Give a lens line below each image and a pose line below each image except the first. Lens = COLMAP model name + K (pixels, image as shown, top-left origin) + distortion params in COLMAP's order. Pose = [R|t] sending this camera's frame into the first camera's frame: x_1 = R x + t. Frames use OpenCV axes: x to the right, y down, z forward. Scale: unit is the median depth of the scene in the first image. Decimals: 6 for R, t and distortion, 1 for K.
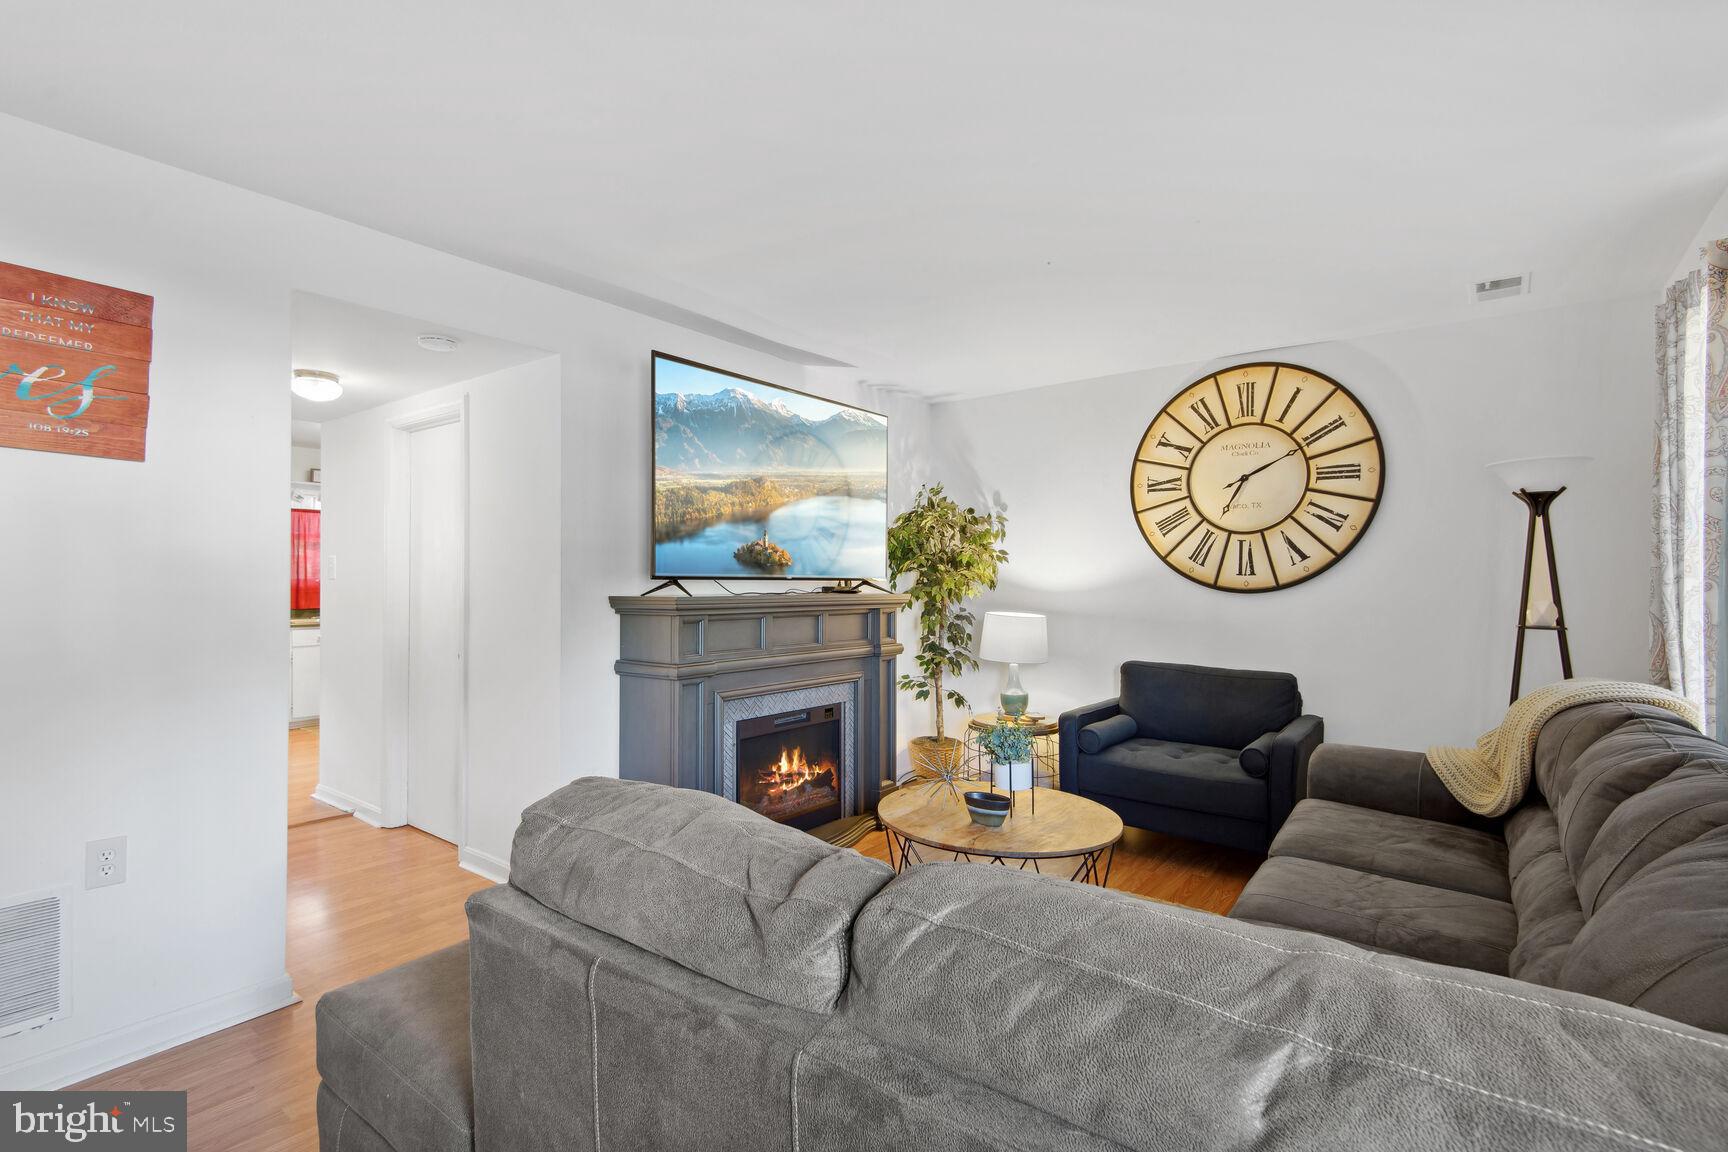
lens RADIAL K [[791.0, 0, 861.0], [0, 791.0, 578.3], [0, 0, 1]] dist [0.025443, -0.019035]
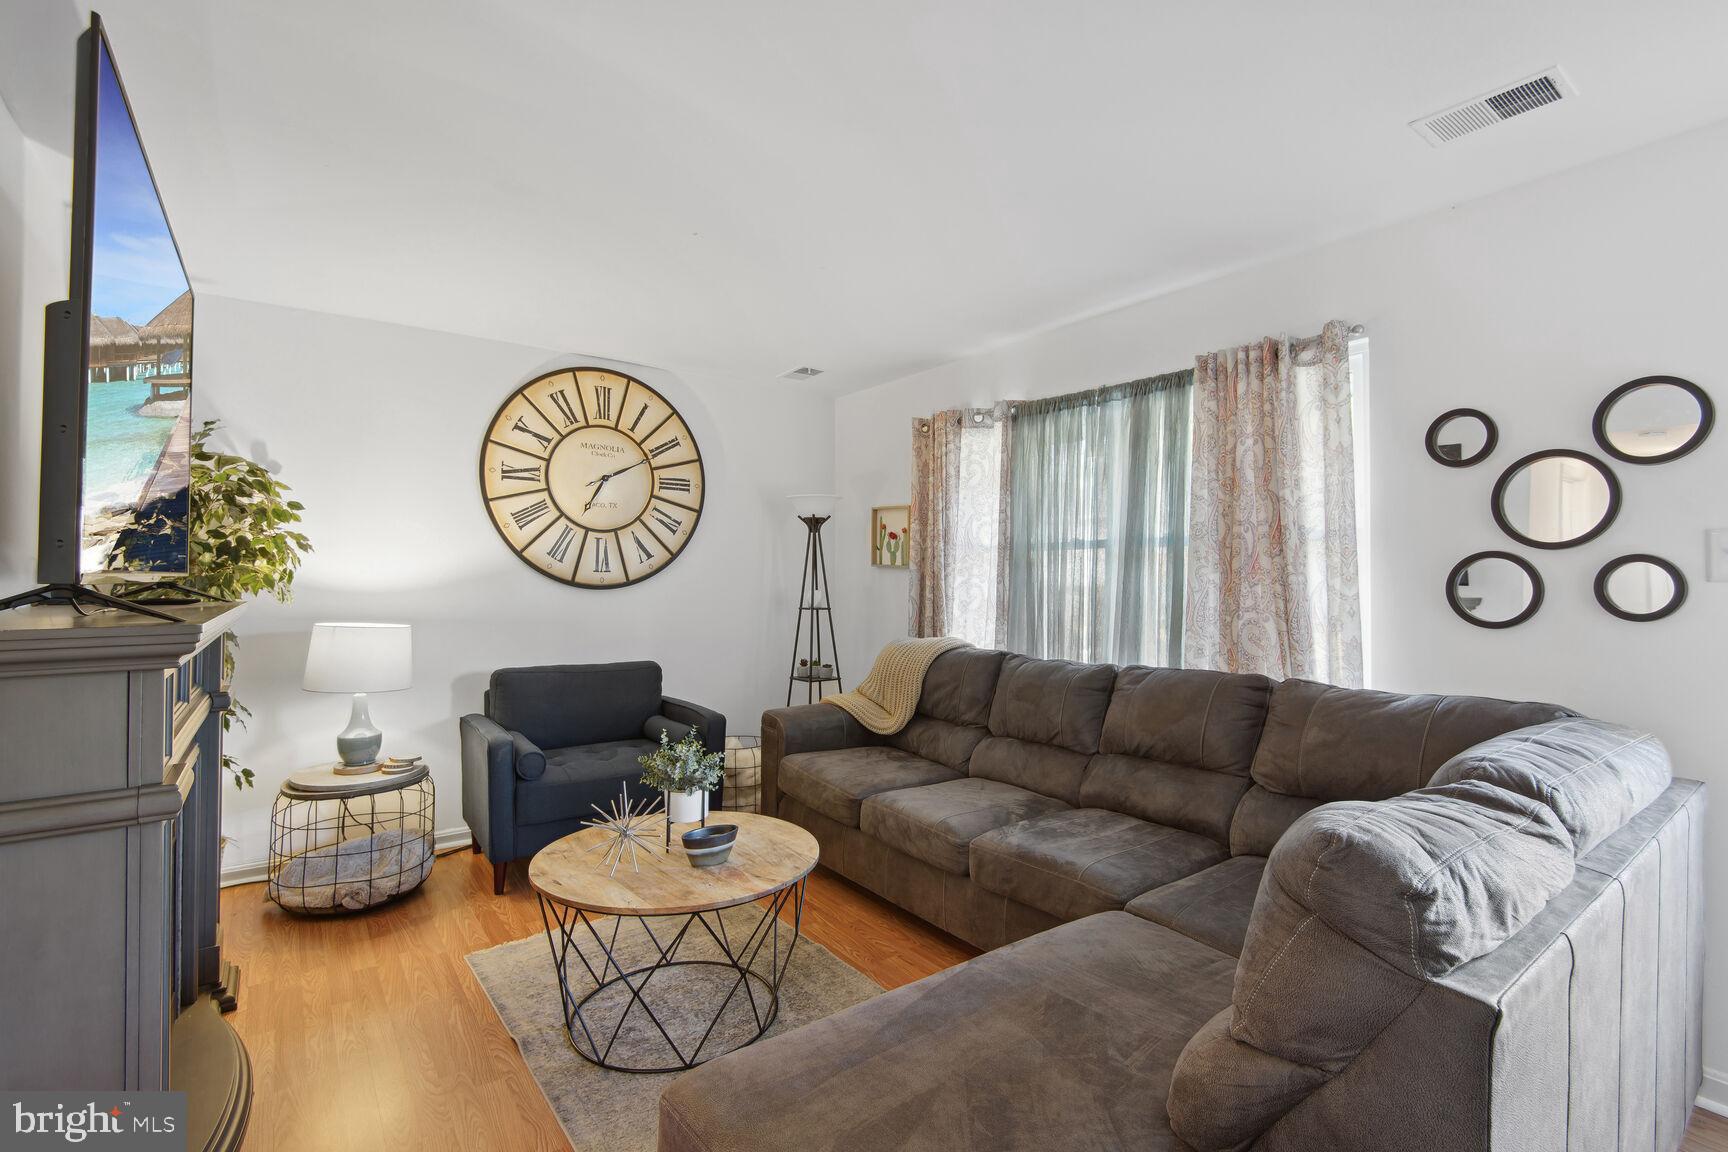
lens RADIAL K [[791.0, 0, 842.7], [0, 791.0, 569.0], [0, 0, 1]] dist [0.025443, -0.019035]
pose [[0.282037, 0.003268, 0.959398, -0.415253], [-0.006421, 0.999978, -0.001519, -0.007973], [-0.959382, -0.005732, 0.282052, 0.402014]]
